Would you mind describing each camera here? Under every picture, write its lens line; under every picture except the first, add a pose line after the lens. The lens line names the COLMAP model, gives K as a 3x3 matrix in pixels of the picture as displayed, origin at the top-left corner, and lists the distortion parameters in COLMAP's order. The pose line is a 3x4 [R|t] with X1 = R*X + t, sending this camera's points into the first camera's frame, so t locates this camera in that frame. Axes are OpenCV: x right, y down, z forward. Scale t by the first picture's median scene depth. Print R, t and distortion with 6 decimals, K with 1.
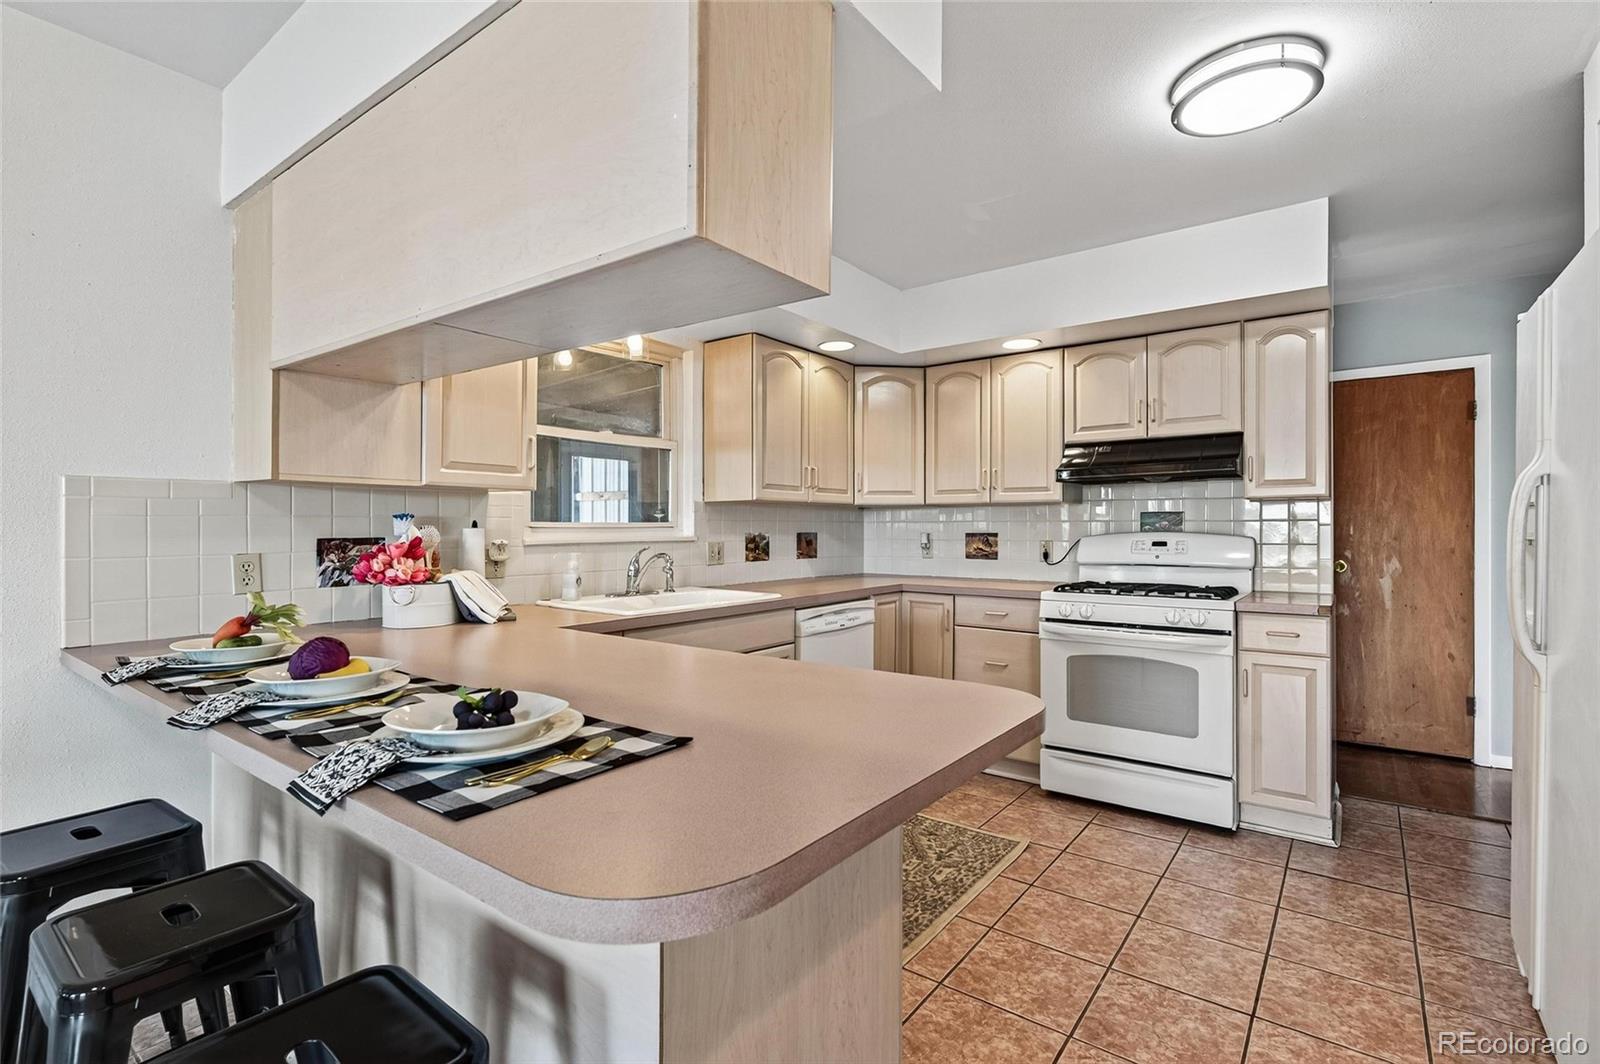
lens RADIAL K [[742.7, 0, 799.4], [0, 742.7, 523.1], [0, 0, 1]] dist [-0.000002, -0.000166]
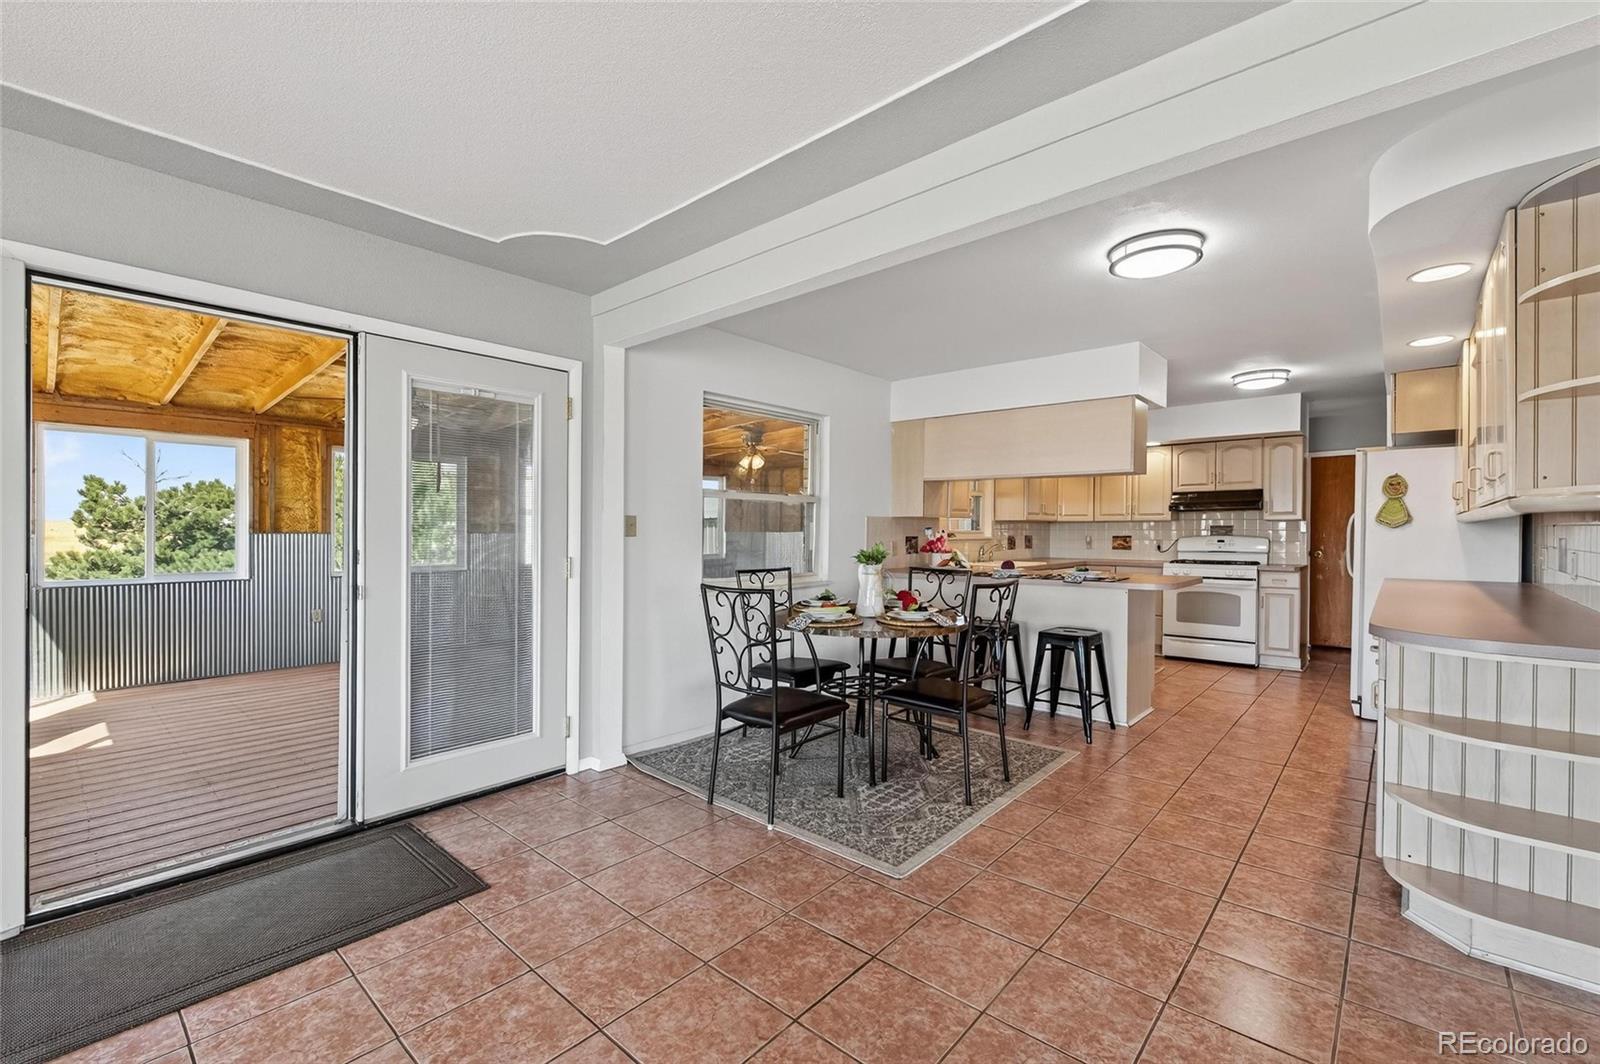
lens RADIAL K [[670.5, 0, 798.9], [0, 670.5, 534.4], [0, 0, 1]] dist [-0.000689, -0.000282]
pose [[0.996715, 0.003530, -0.080910, -0.572211], [-0.002776, 0.999952, 0.009434, -0.006193], [0.080939, -0.009179, 0.996677, -1.022097]]
